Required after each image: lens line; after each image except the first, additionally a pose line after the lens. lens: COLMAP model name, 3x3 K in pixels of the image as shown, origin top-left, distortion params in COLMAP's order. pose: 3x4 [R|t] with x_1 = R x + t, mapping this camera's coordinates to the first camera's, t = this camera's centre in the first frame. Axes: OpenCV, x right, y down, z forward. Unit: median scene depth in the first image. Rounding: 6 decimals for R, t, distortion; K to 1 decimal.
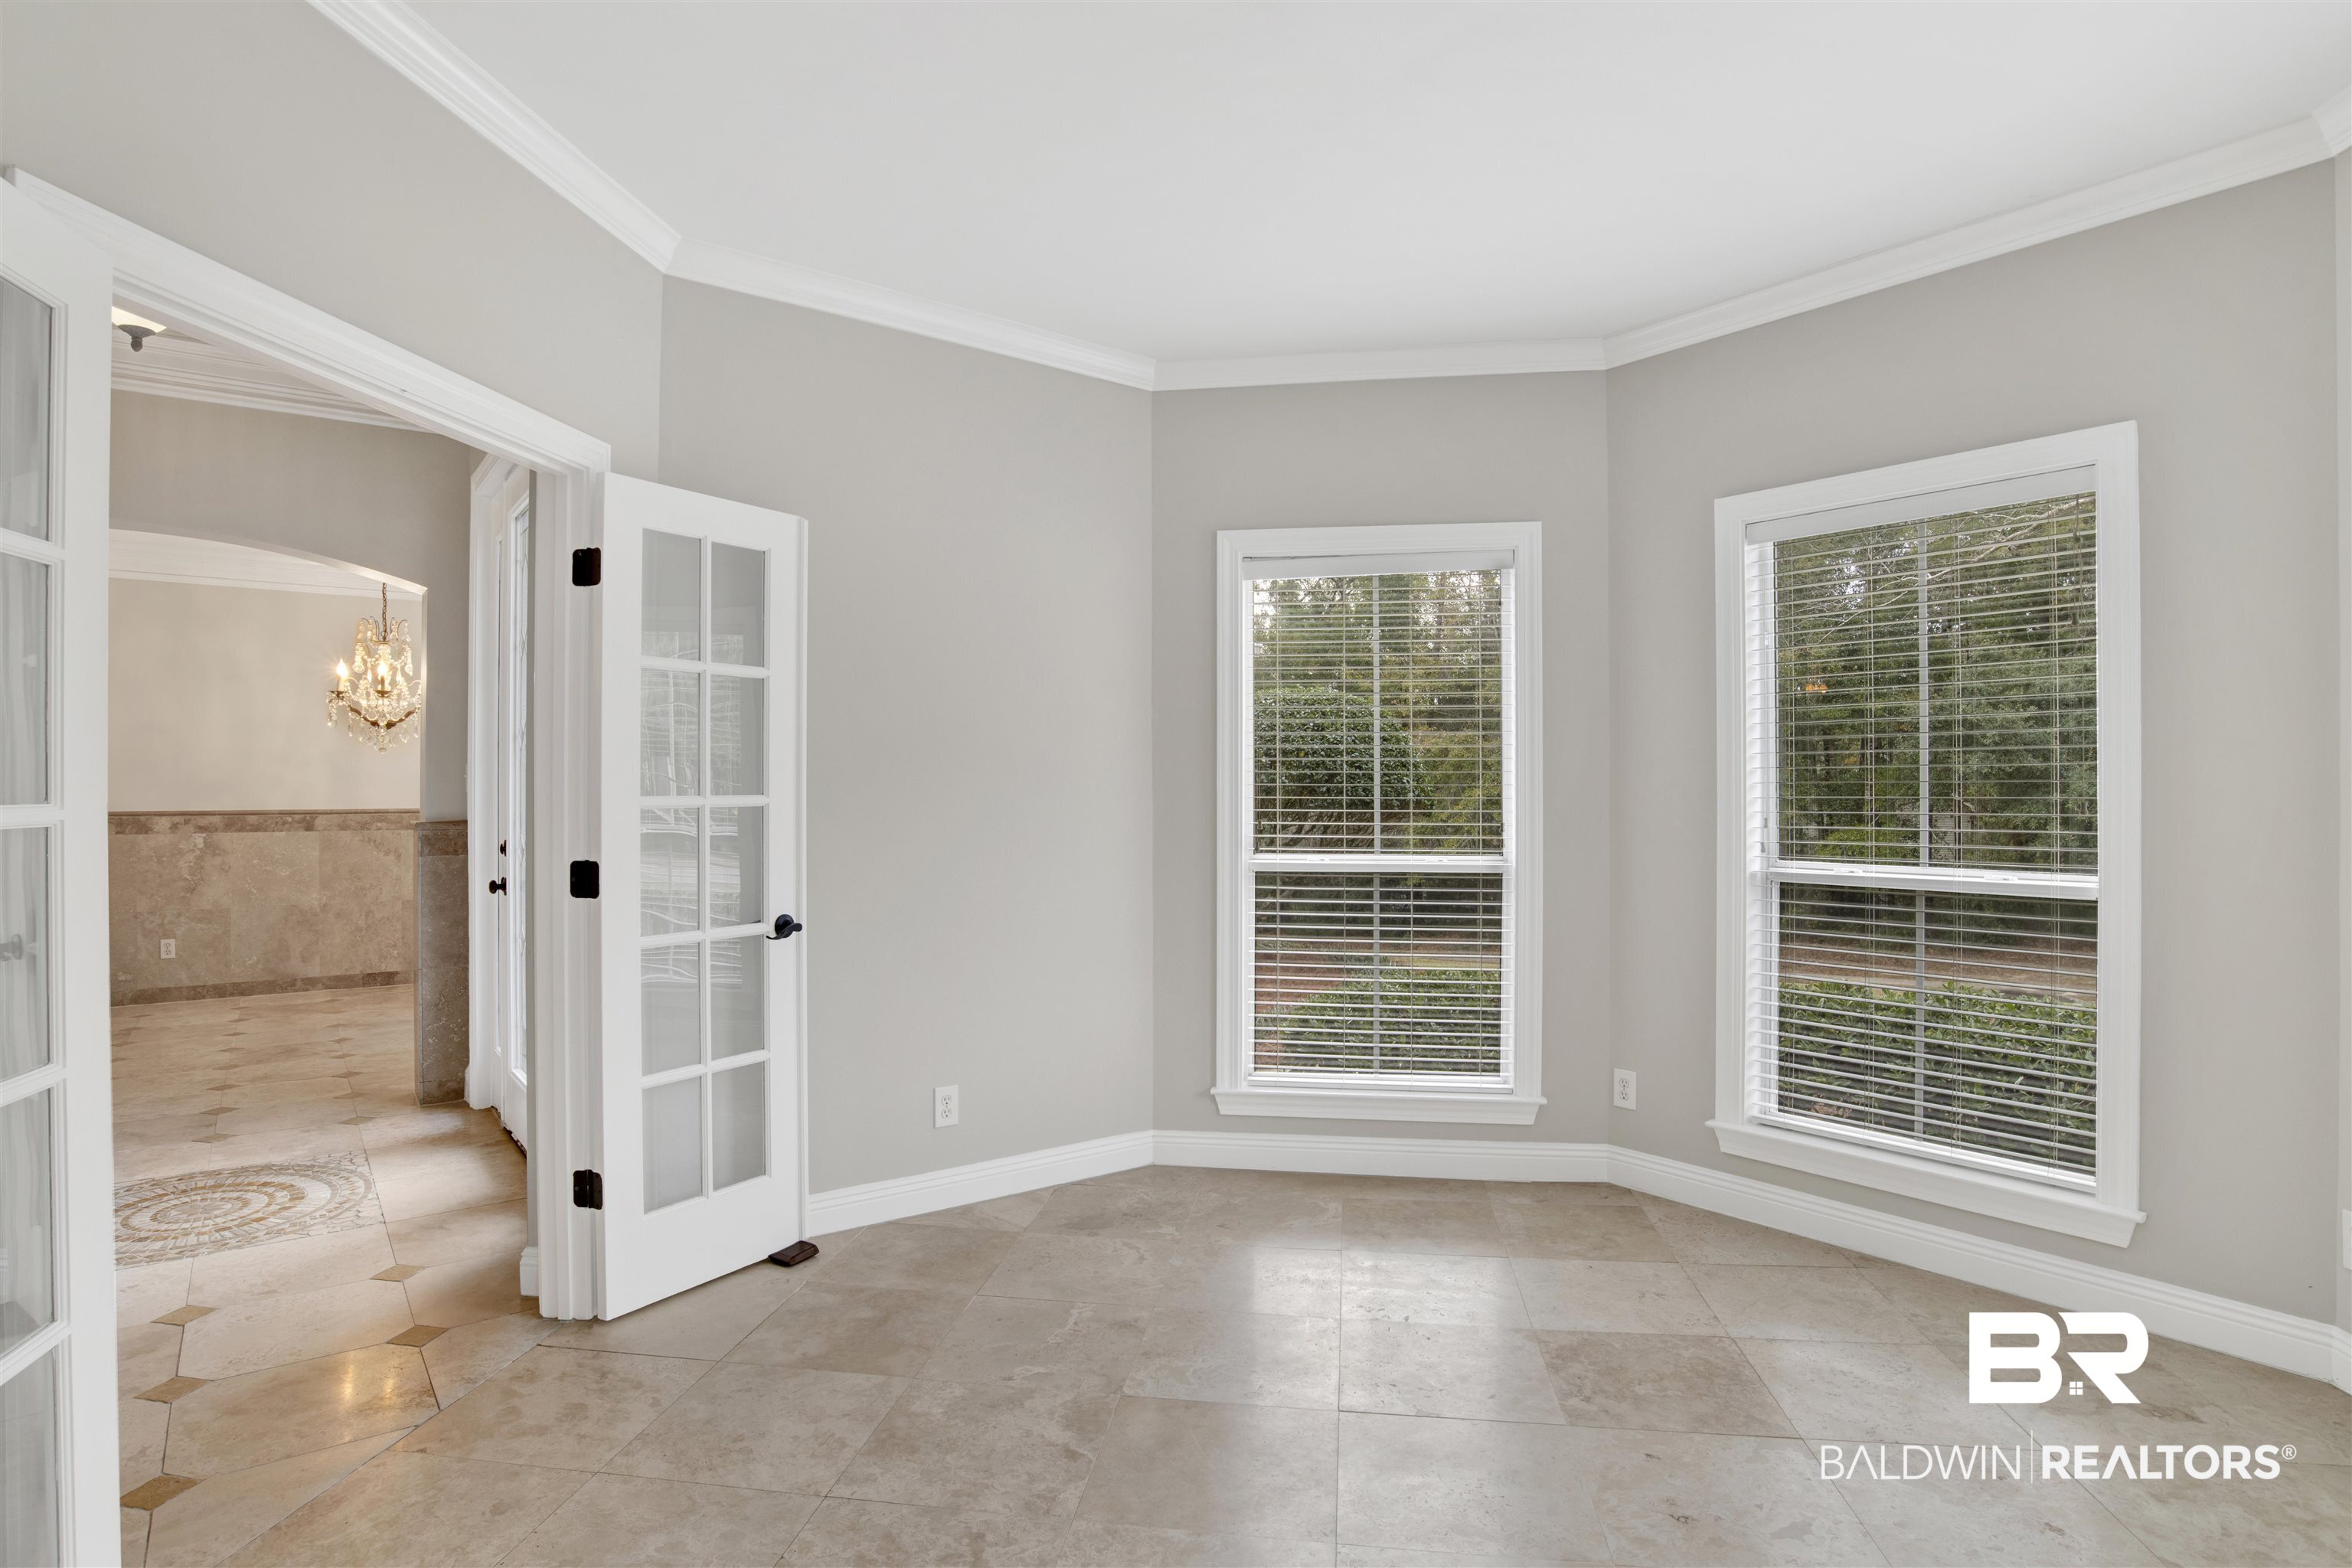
lens RADIAL K [[1252.6, 0, 1176.0], [0, 1252.6, 784.0], [0, 0, 1]] dist [-0.034478, 0.001295]
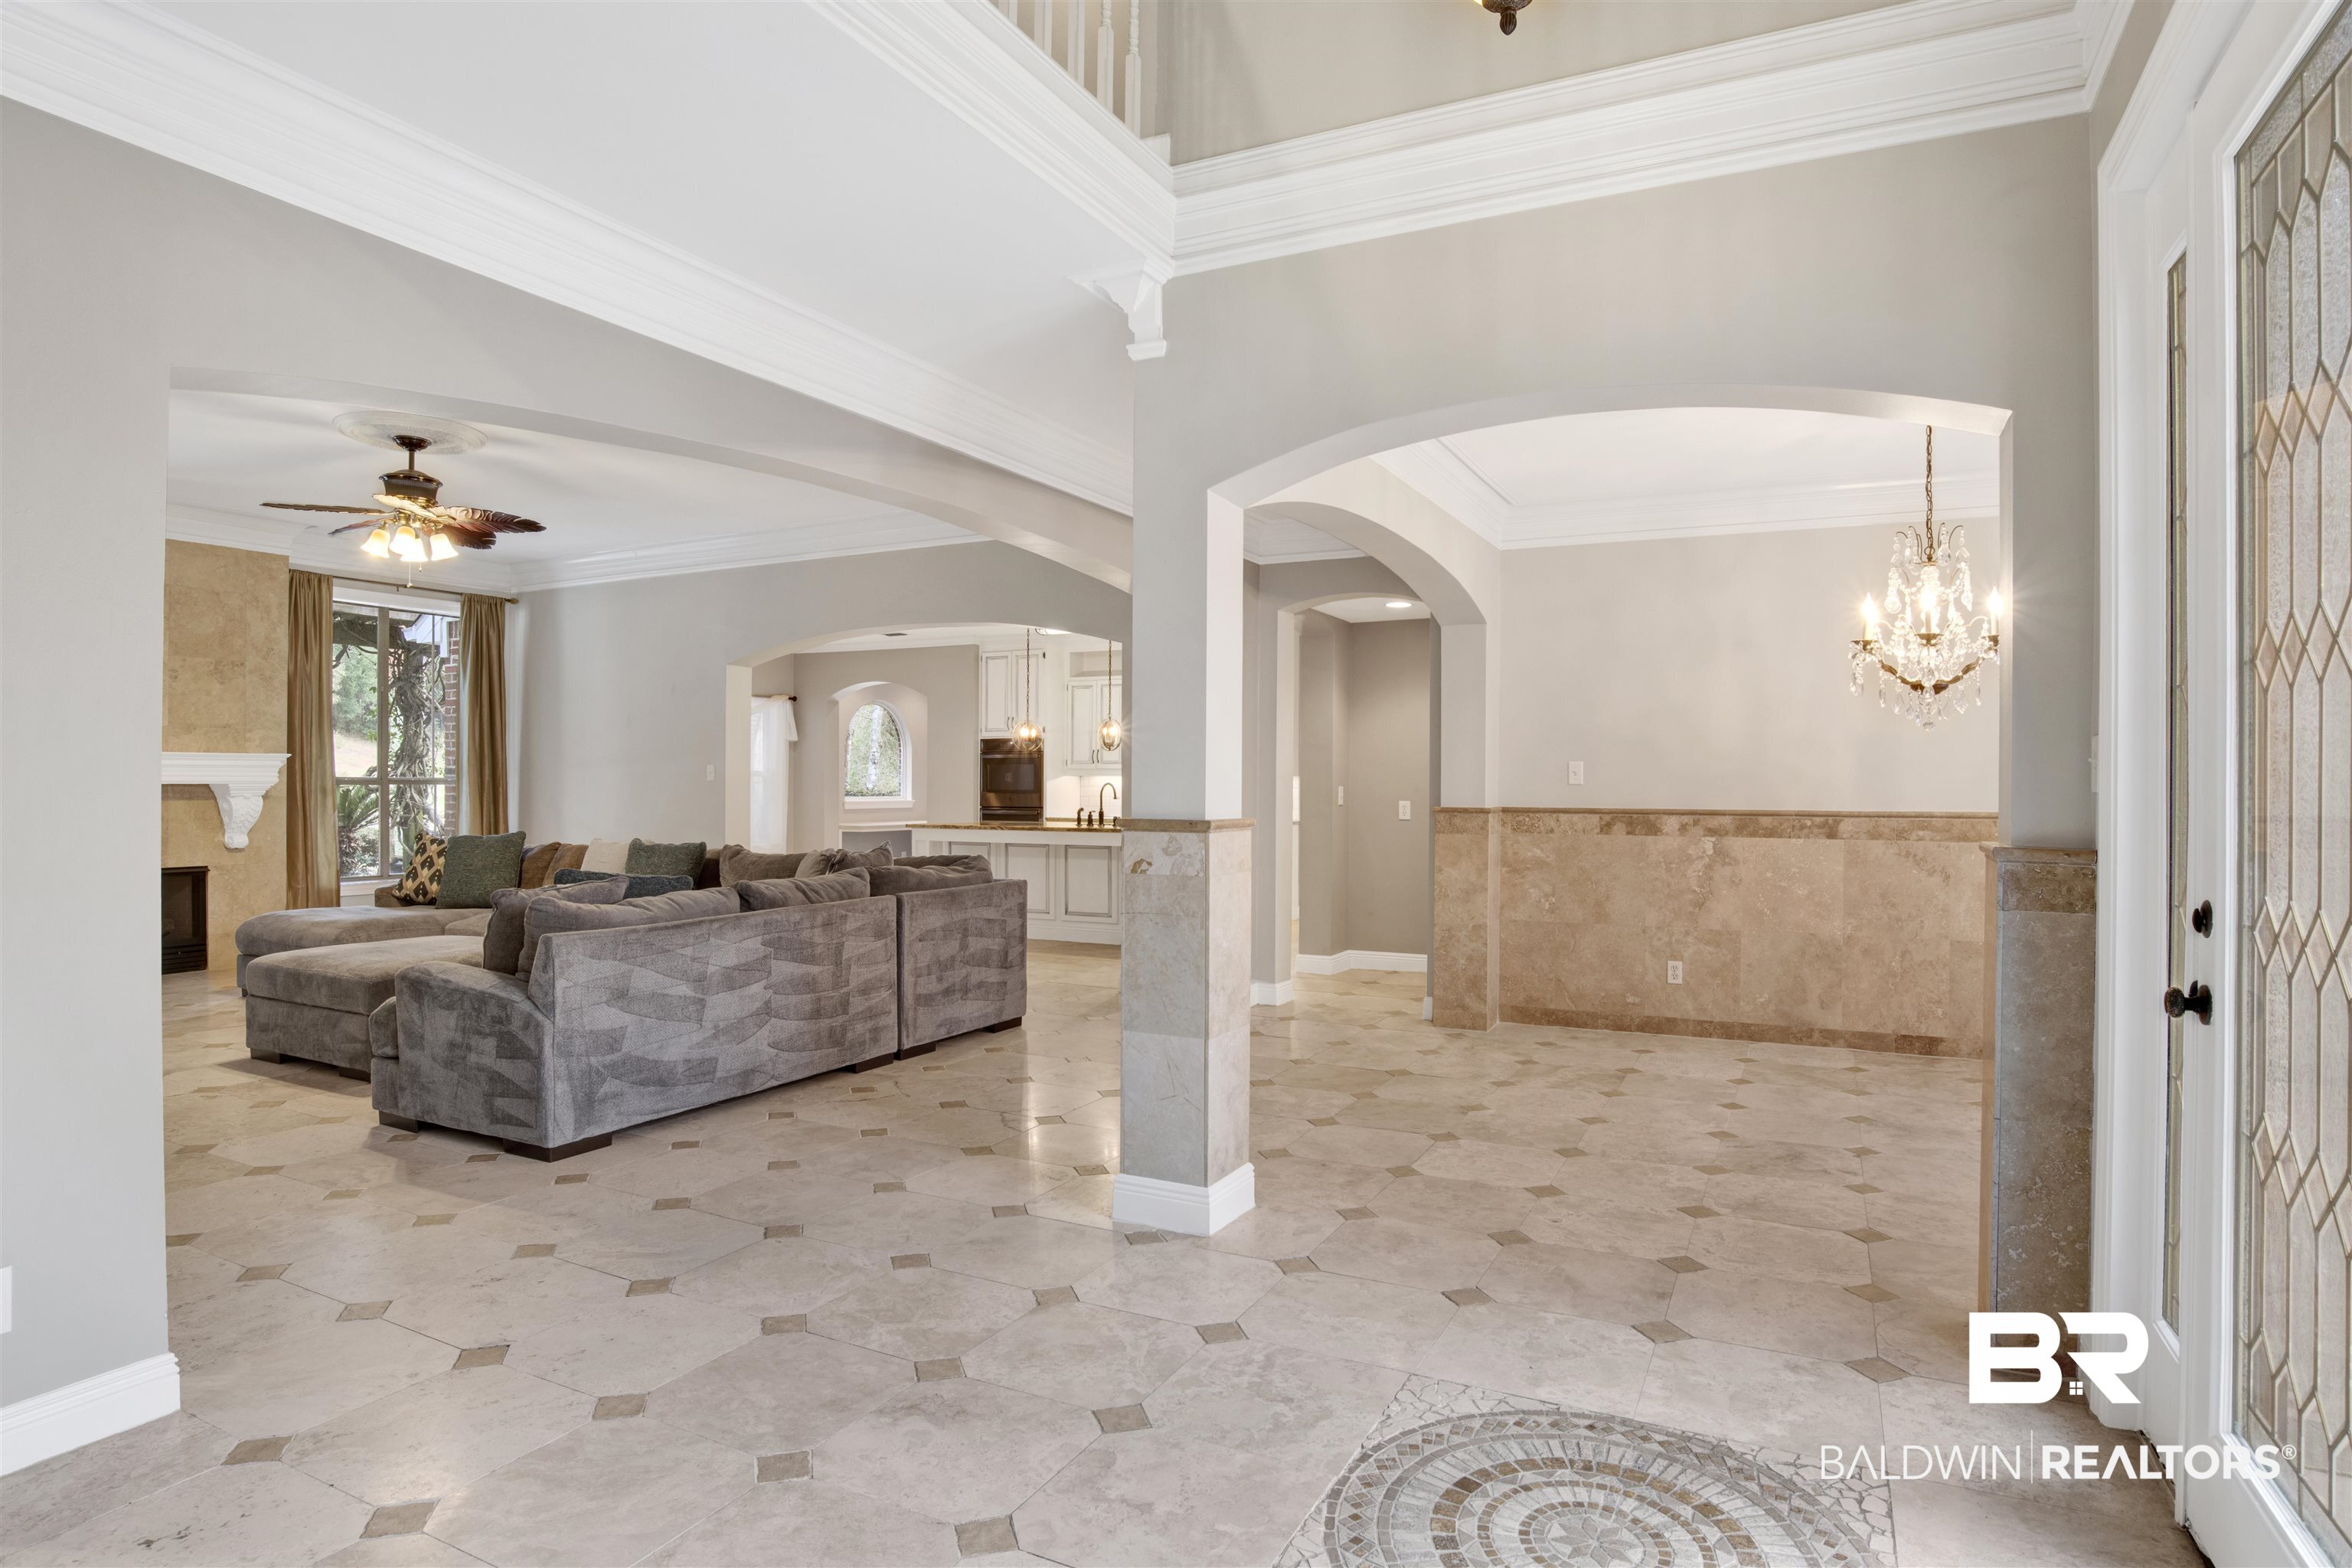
lens RADIAL K [[1250.9, 0, 1186.1], [0, 1250.9, 788.3], [0, 0, 1]] dist [-0.079685, 0.032355]
pose [[0.444461, 0.006251, -0.895776, -0.212687], [0.000780, 0.999973, 0.007365, 0.001048], [0.895798, -0.003972, 0.444444, 0.321418]]
